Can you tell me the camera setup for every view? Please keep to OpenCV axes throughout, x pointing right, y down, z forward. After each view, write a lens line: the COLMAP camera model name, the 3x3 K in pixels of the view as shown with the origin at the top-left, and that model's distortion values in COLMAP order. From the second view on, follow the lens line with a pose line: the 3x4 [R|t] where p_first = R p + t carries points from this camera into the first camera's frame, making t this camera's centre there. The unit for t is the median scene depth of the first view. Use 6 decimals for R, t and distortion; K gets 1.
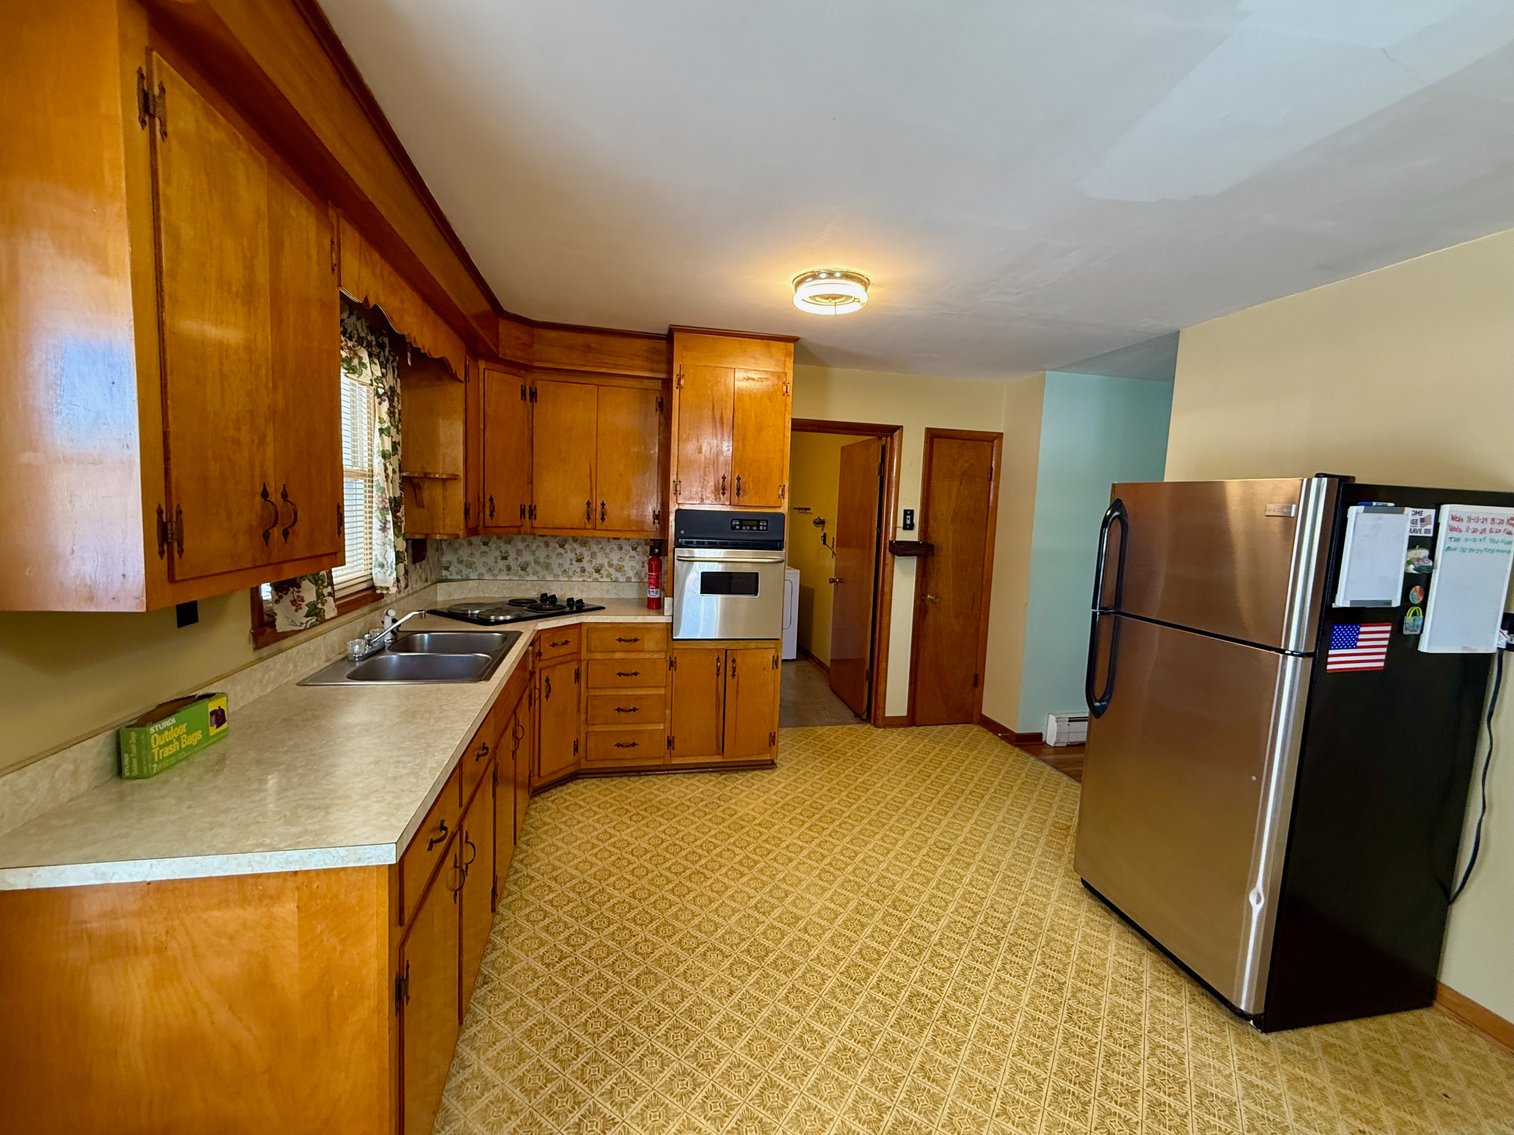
lens RADIAL K [[610.9, 0, 753.5], [0, 610.9, 567.2], [0, 0, 1]] dist [0.000168, 0.000469]
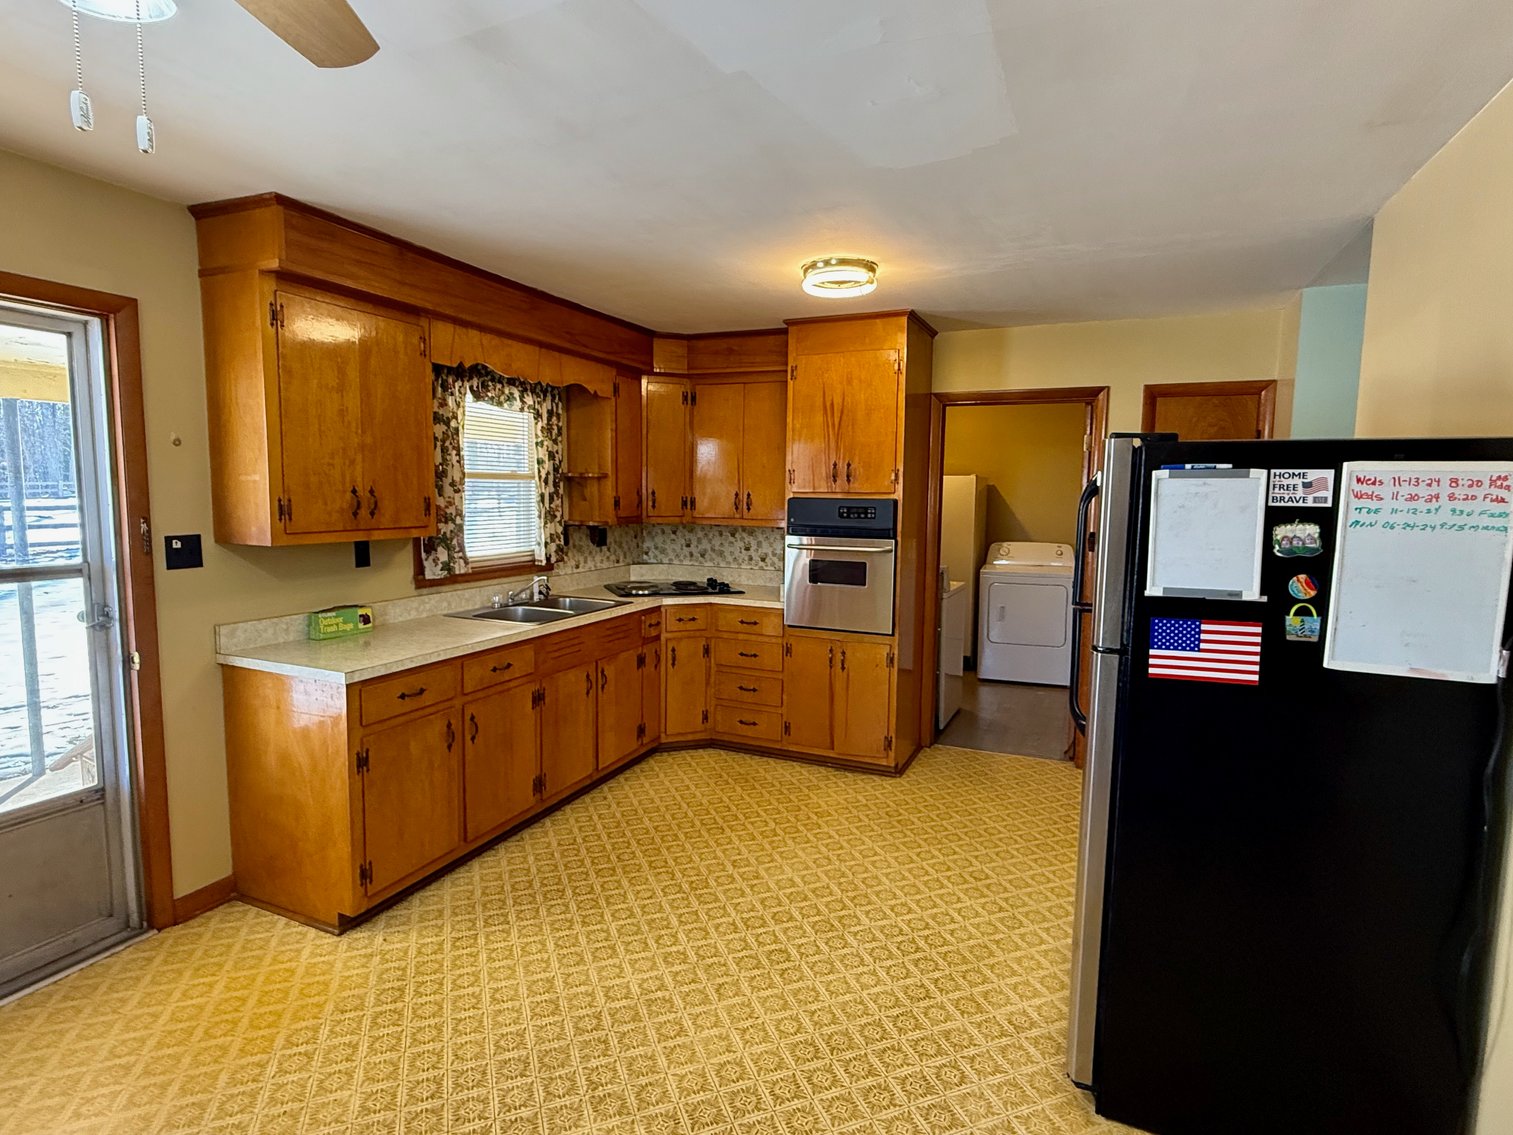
lens RADIAL K [[761.9, 0, 770.0], [0, 761.9, 566.6], [0, 0, 1]] dist [0.005455, 0.000525]
pose [[0.821035, 0.028548, -0.570163, 0.692538], [-0.036878, 0.999315, -0.003068, 0.030247], [0.569685, 0.023545, 0.821526, -0.075902]]
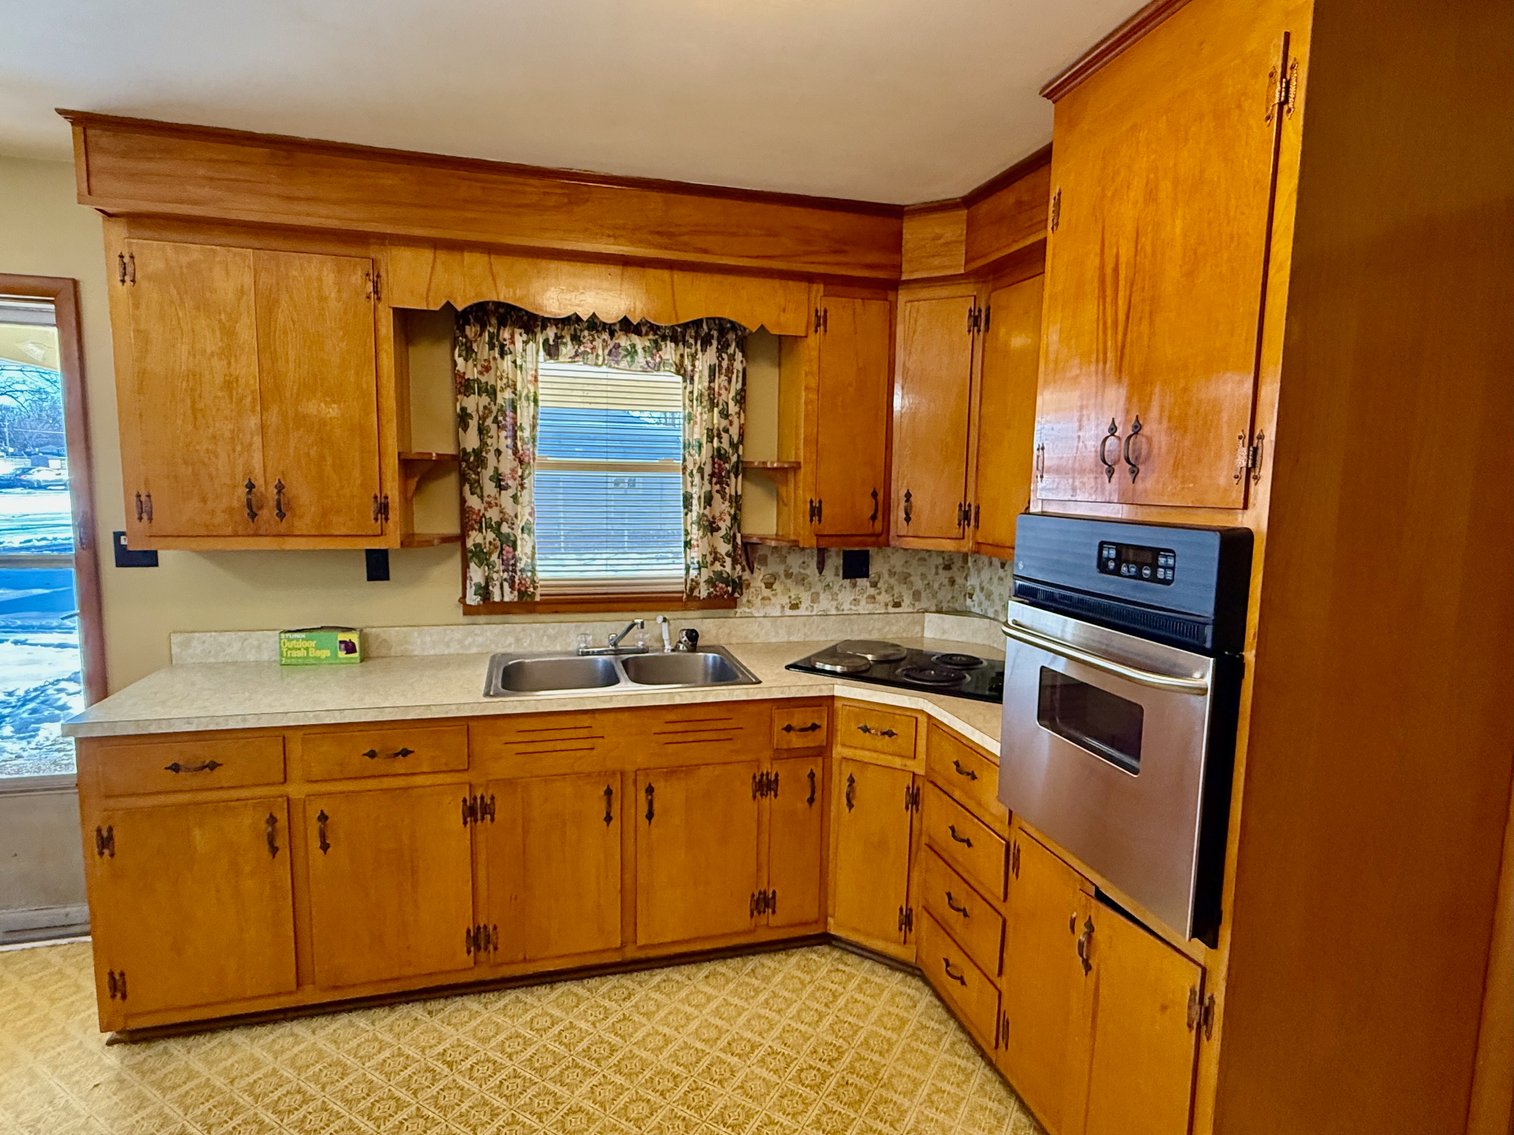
lens RADIAL K [[799.6, 0, 762.9], [0, 799.6, 566.9], [0, 0, 1]] dist [-0.001743, 0.003035]
pose [[0.064431, 0.076035, -0.995021, 0.517373], [-0.114942, 0.991022, 0.068287, -0.088588], [0.991281, 0.109970, 0.072592, 0.929888]]
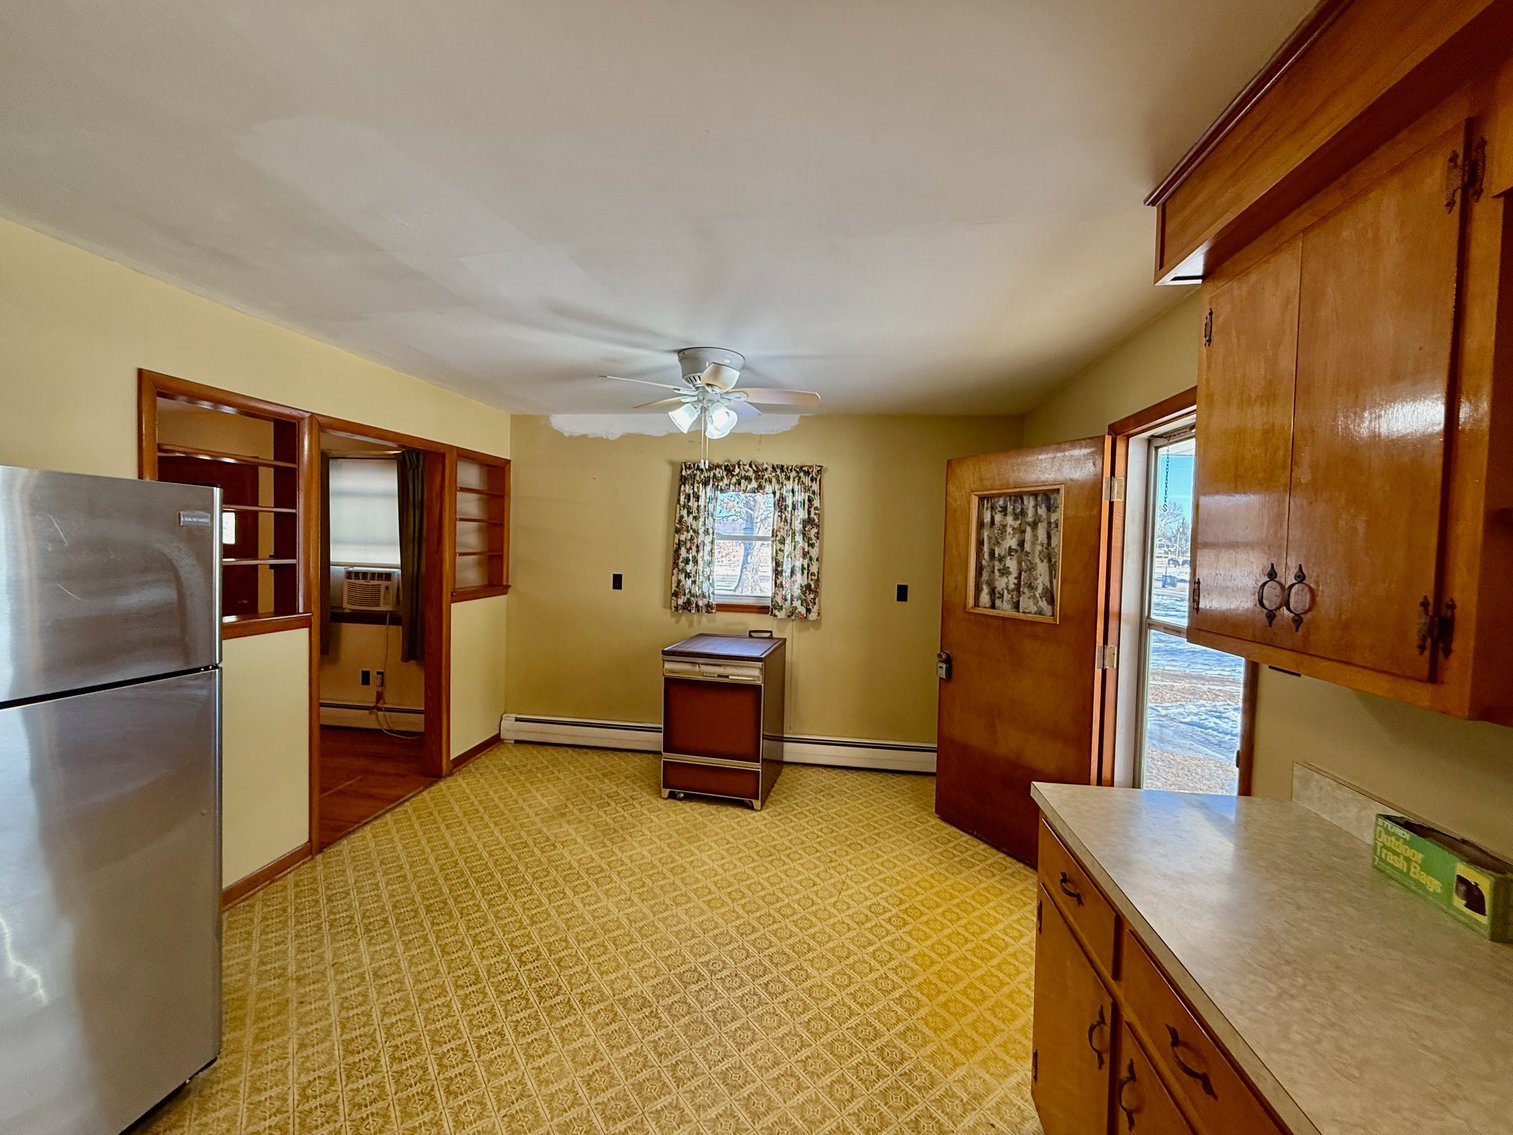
lens RADIAL K [[612.0, 0, 748.7], [0, 612.0, 566.0], [0, 0, 1]] dist [-0.001294, -0.000177]
pose [[-0.934100, -0.074868, 0.349074, -0.156879], [-0.027409, 0.989918, 0.138968, -0.111875], [-0.355959, 0.120242, -0.926734, 0.999665]]
